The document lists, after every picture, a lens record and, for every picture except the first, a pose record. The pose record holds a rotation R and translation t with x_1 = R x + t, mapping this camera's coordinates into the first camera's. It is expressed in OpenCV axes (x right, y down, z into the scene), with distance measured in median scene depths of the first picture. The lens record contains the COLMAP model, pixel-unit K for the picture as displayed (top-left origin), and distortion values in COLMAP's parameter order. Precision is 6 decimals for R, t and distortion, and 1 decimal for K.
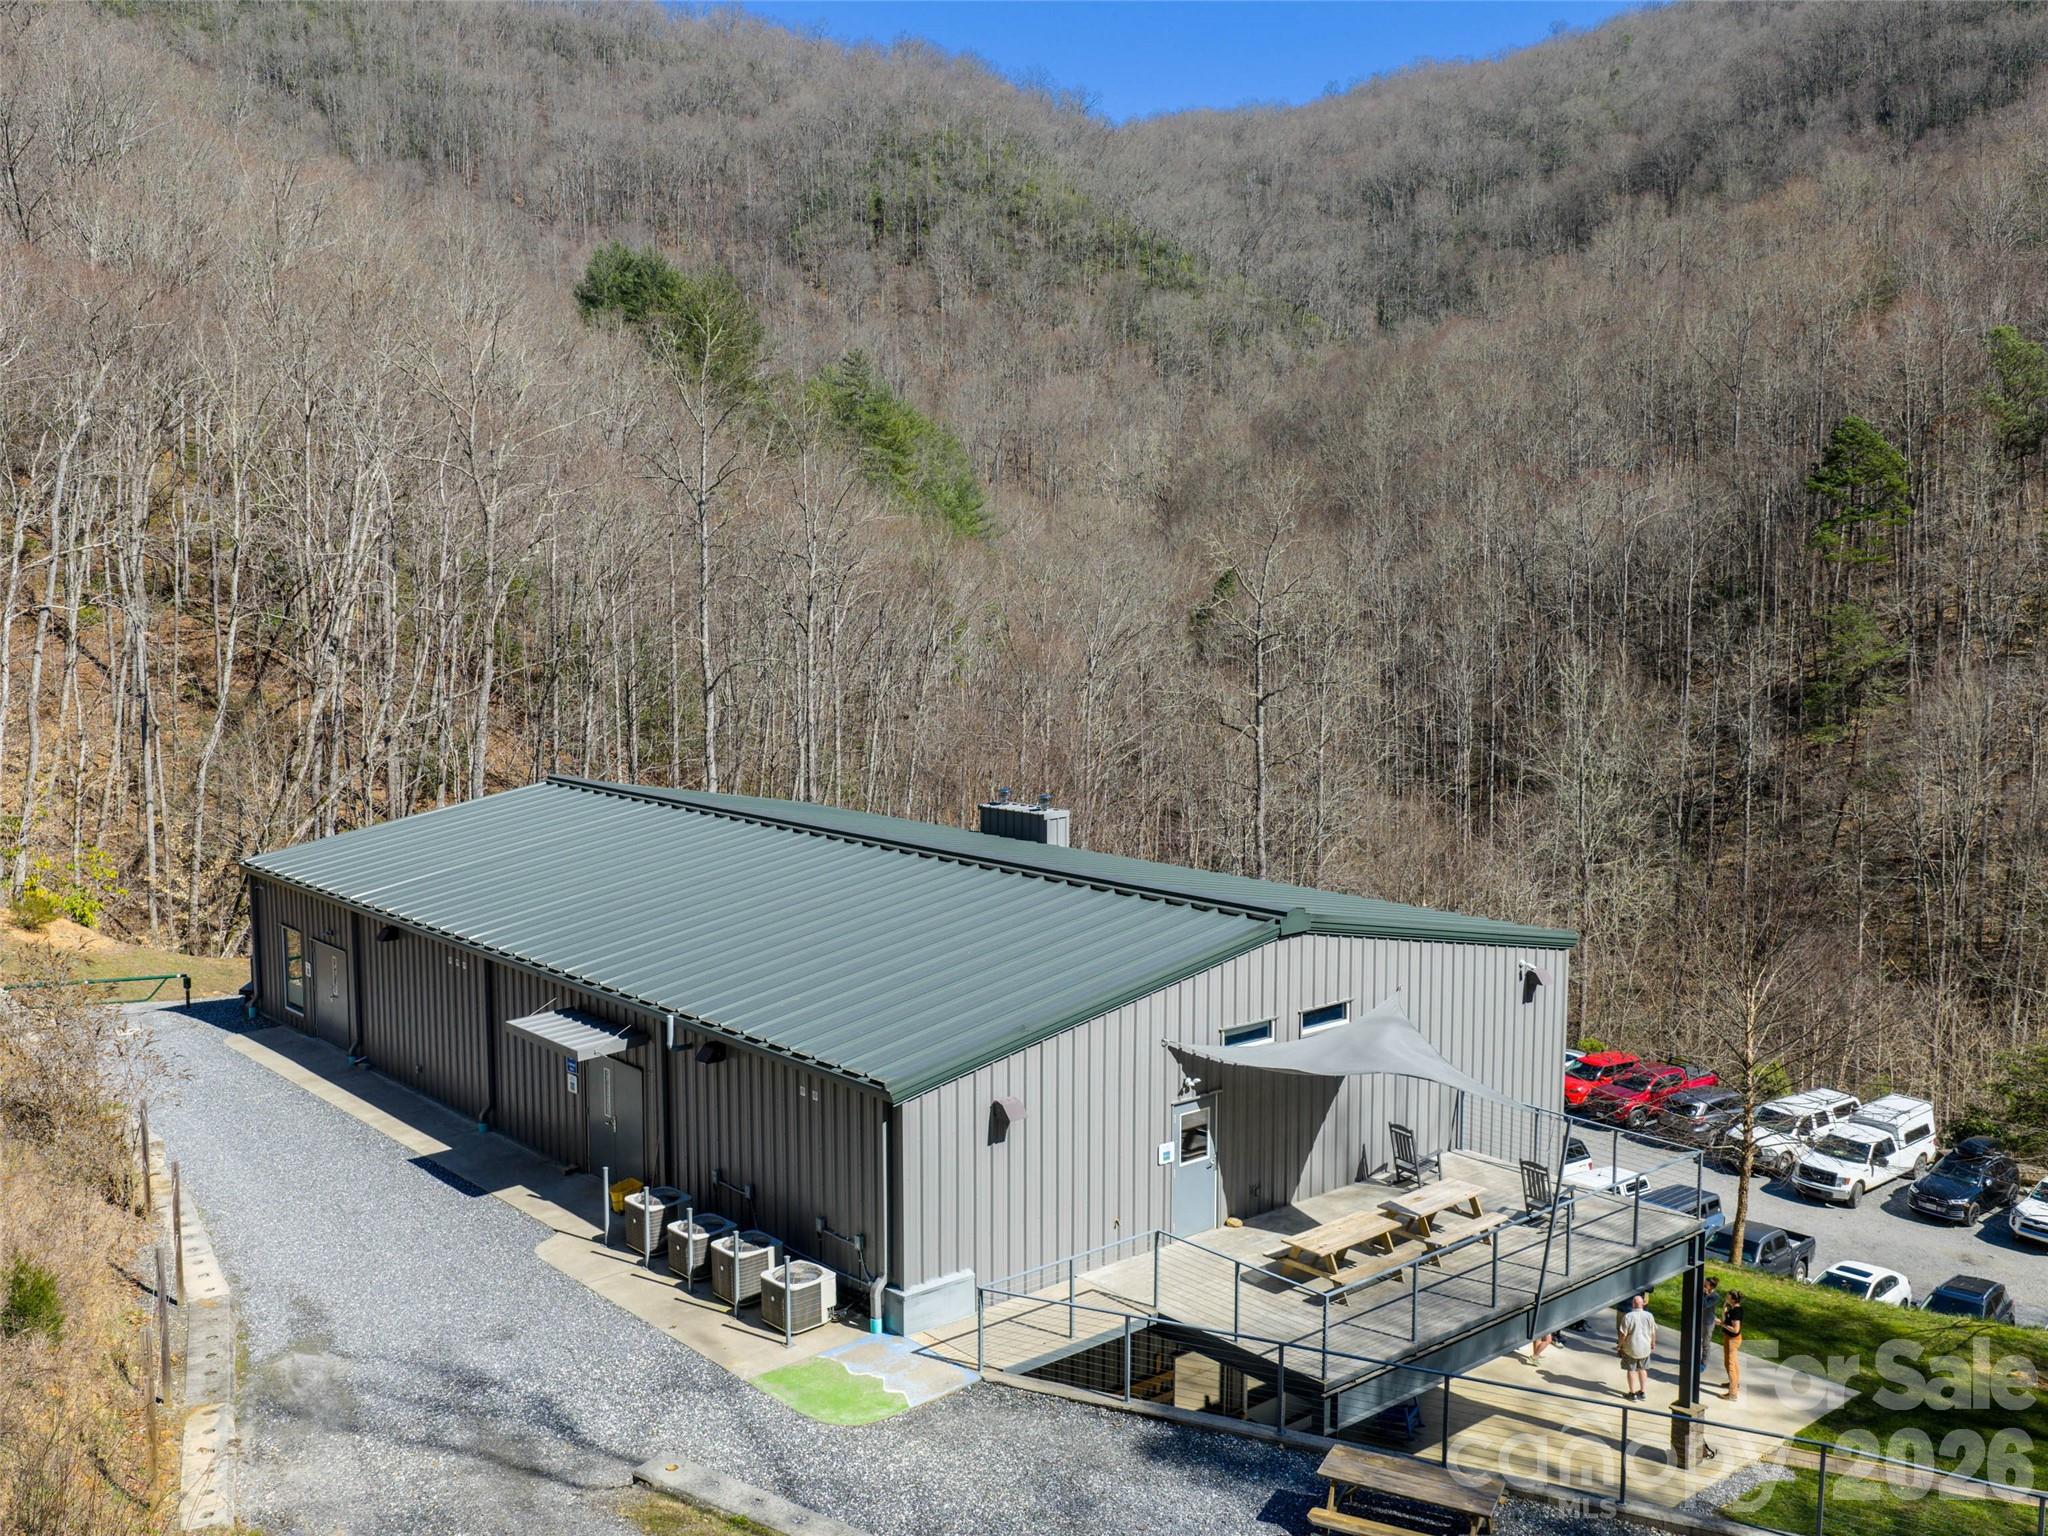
lens RADIAL K [[1887.7, 0, 1024.0], [0, 1887.7, 768.0], [0, 0, 1]] dist [0.005062, -0.008761]
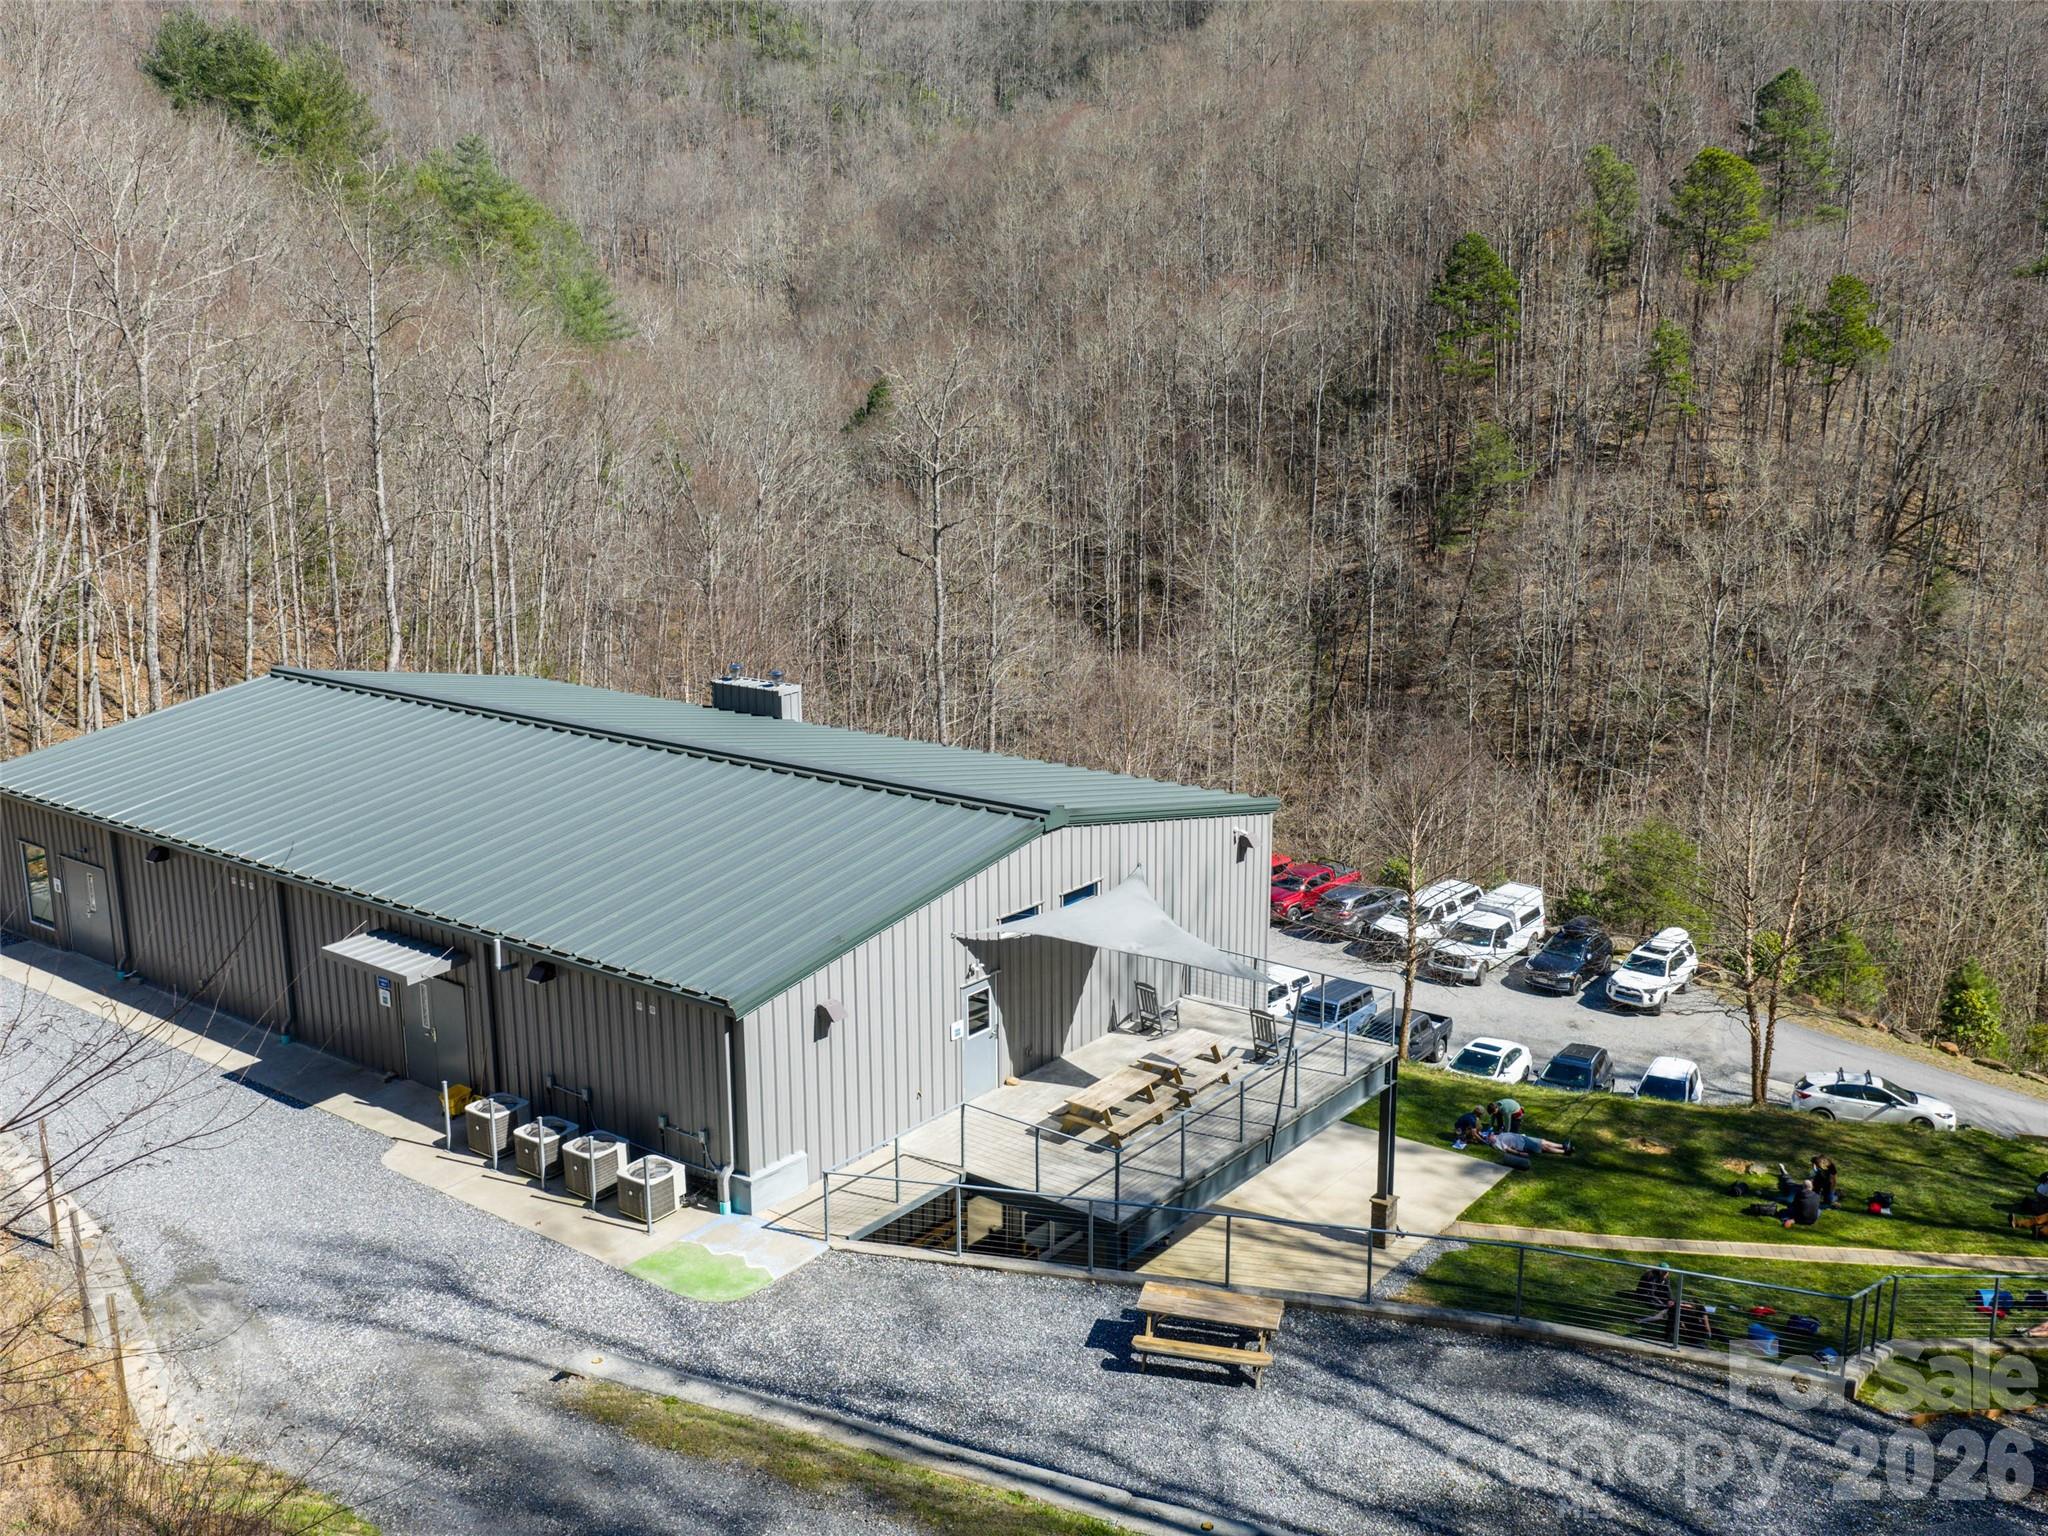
lens RADIAL K [[1887.7, 0, 1024.0], [0, 1887.7, 768.0], [0, 0, 1]] dist [0.005062, -0.008761]
pose [[0.980152, -0.049574, 0.191949, -0.085364], [0.027037, 0.992610, 0.118298, -0.077281], [-0.196395, -0.110760, 0.974249, -0.090348]]
